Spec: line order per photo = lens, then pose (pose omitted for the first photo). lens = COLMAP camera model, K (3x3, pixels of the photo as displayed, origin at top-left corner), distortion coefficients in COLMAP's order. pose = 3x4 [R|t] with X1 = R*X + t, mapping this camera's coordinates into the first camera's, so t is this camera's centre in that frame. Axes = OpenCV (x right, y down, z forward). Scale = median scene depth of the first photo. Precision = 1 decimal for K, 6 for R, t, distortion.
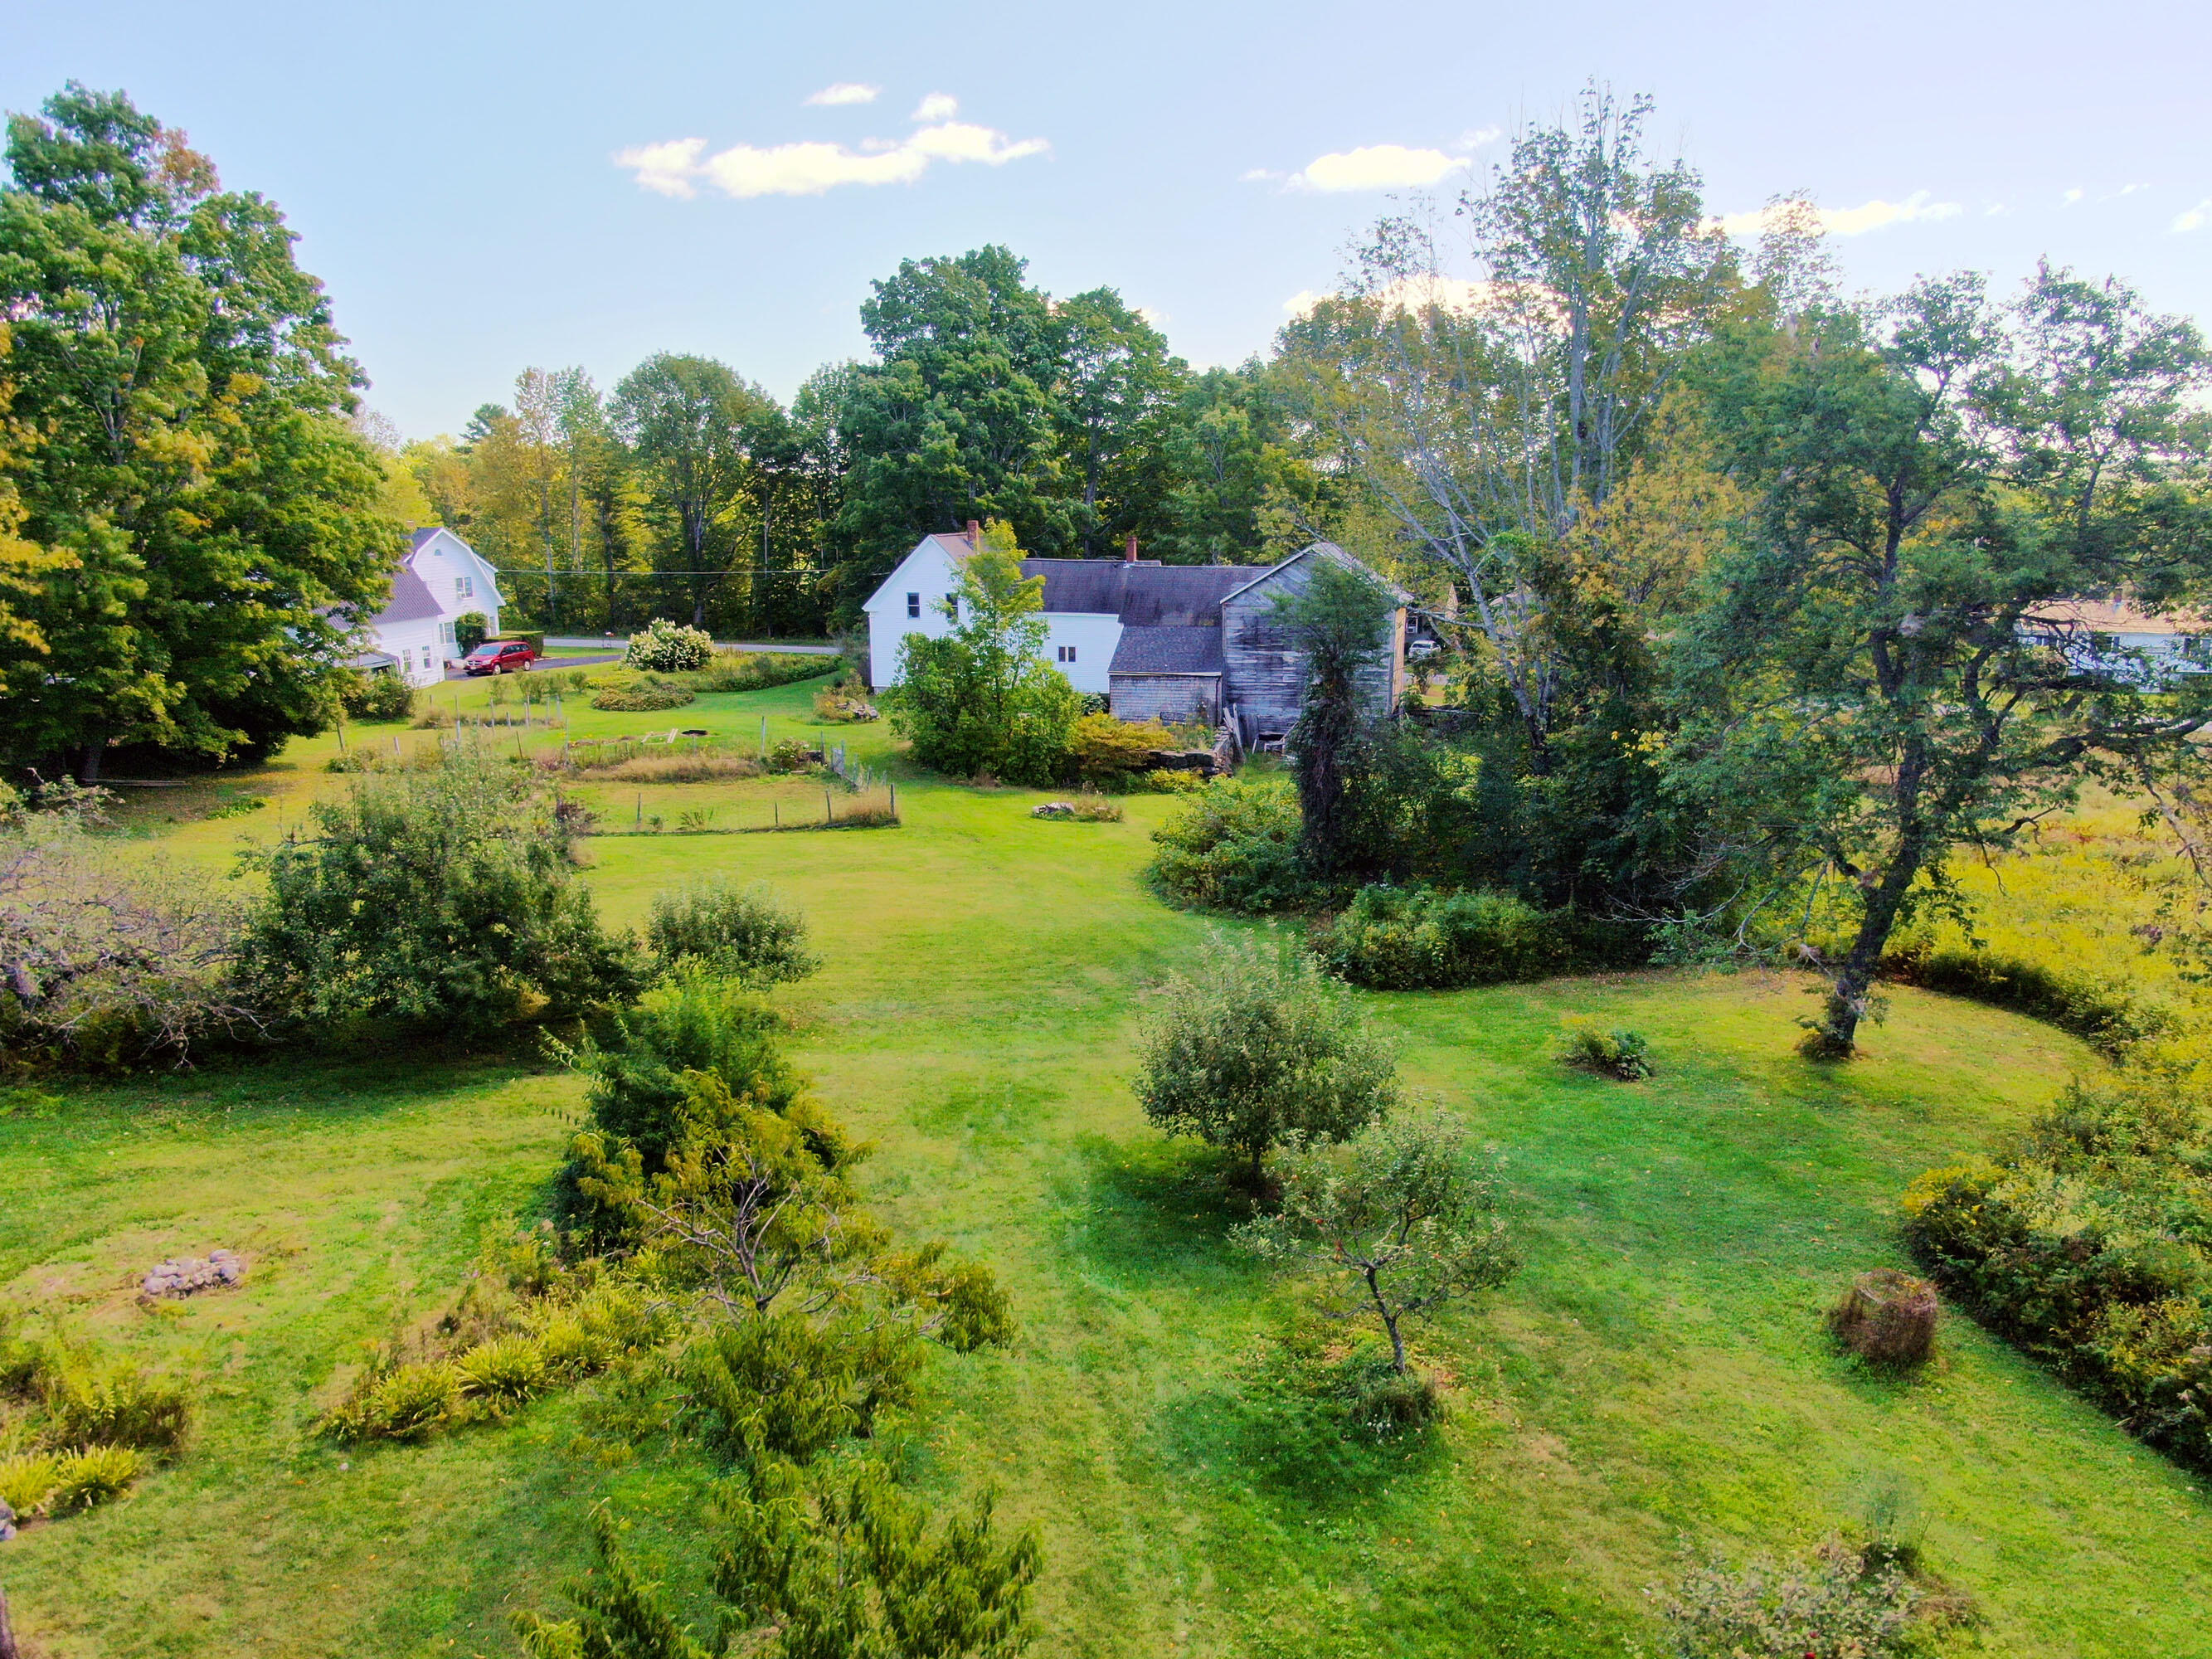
lens RADIAL K [[1578.1, 0, 1106.0], [0, 1578.1, 829.5], [0, 0, 1]] dist [-0.028569, 0.011932]
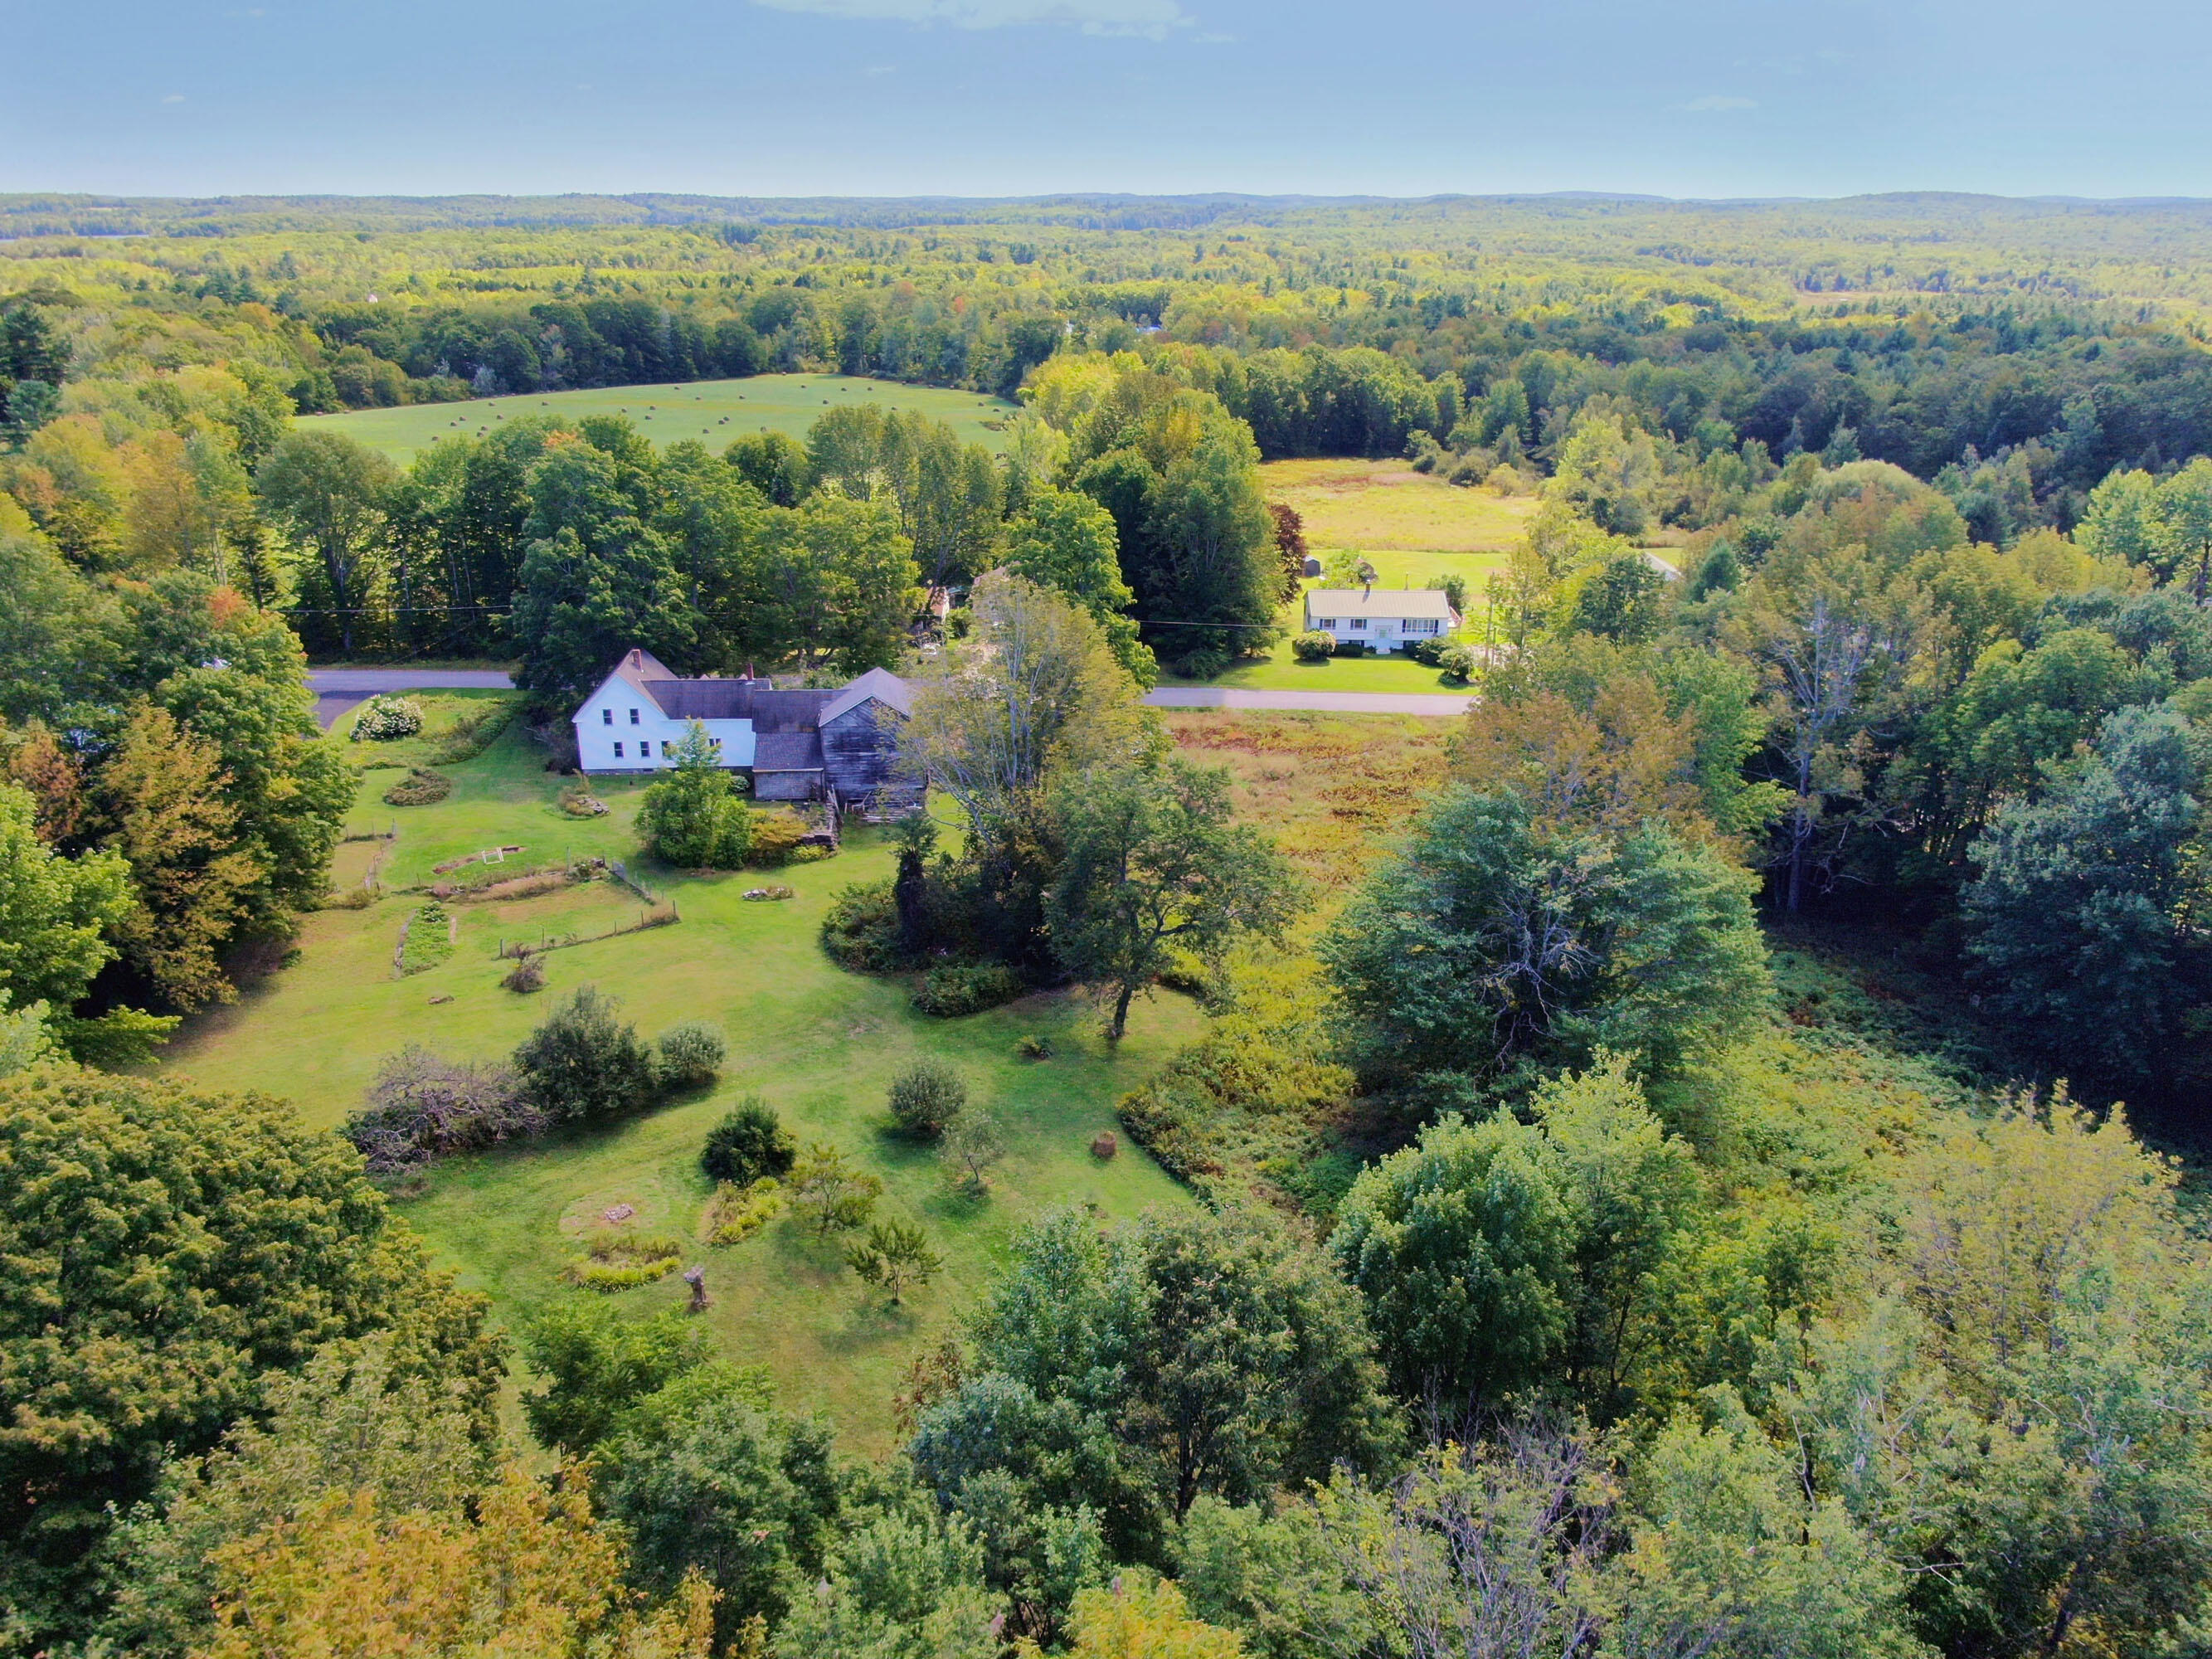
lens RADIAL K [[1578.1, 0, 1106.0], [0, 1578.1, 829.5], [0, 0, 1]] dist [-0.028569, 0.011932]
pose [[0.947797, -0.104780, 0.301168, -0.171466], [0.056980, 0.984922, 0.163345, -0.325905], [-0.313742, -0.137658, 0.939477, -0.758394]]
